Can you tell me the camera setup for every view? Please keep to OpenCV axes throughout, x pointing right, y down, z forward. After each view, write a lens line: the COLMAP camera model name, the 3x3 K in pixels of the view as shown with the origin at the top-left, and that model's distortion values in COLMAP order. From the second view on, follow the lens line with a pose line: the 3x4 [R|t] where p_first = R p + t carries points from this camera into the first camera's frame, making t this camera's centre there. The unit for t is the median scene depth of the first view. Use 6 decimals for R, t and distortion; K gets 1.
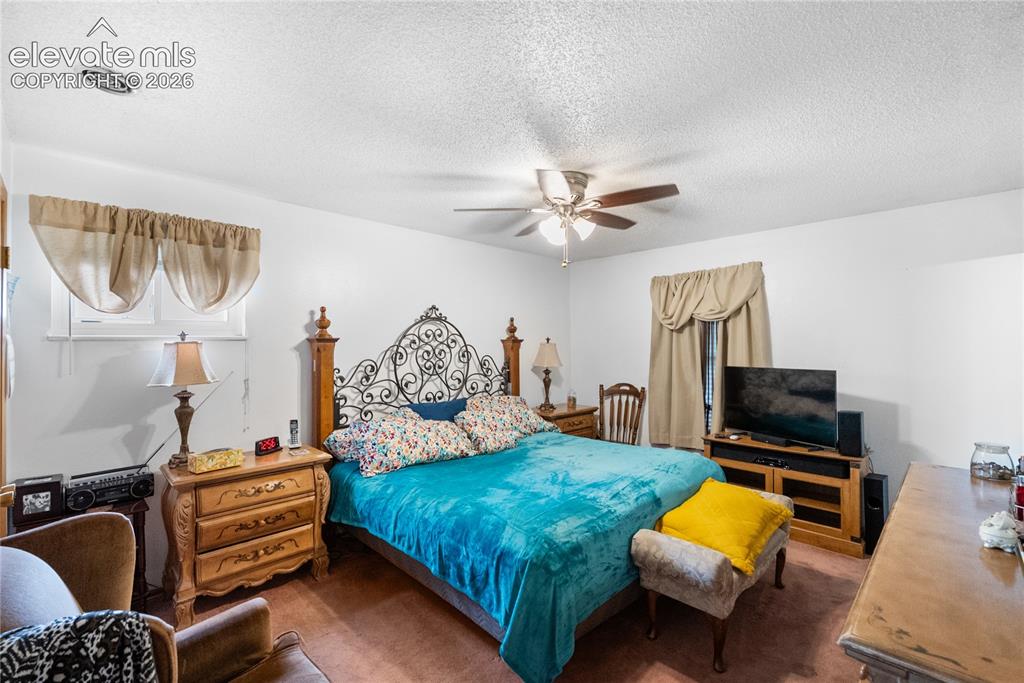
lens RADIAL K [[452.4, 0, 518.2], [0, 452.4, 342.2], [0, 0, 1]] dist [-0.006643, 0.000222]
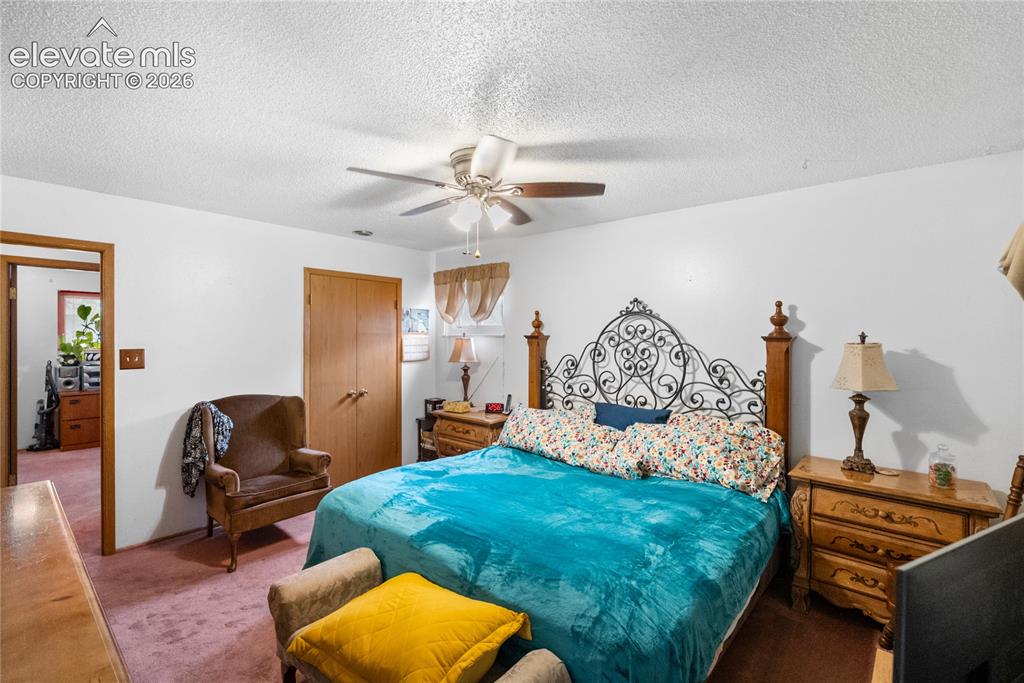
lens RADIAL K [[452.4, 0, 518.4], [0, 452.4, 337.3], [0, 0, 1]] dist [-0.006643, 0.000222]
pose [[0.070987, -0.002735, -0.997474, 0.680839], [-0.009396, 0.999950, -0.003411, 0.000623], [0.997433, 0.009614, 0.070957, 0.708241]]
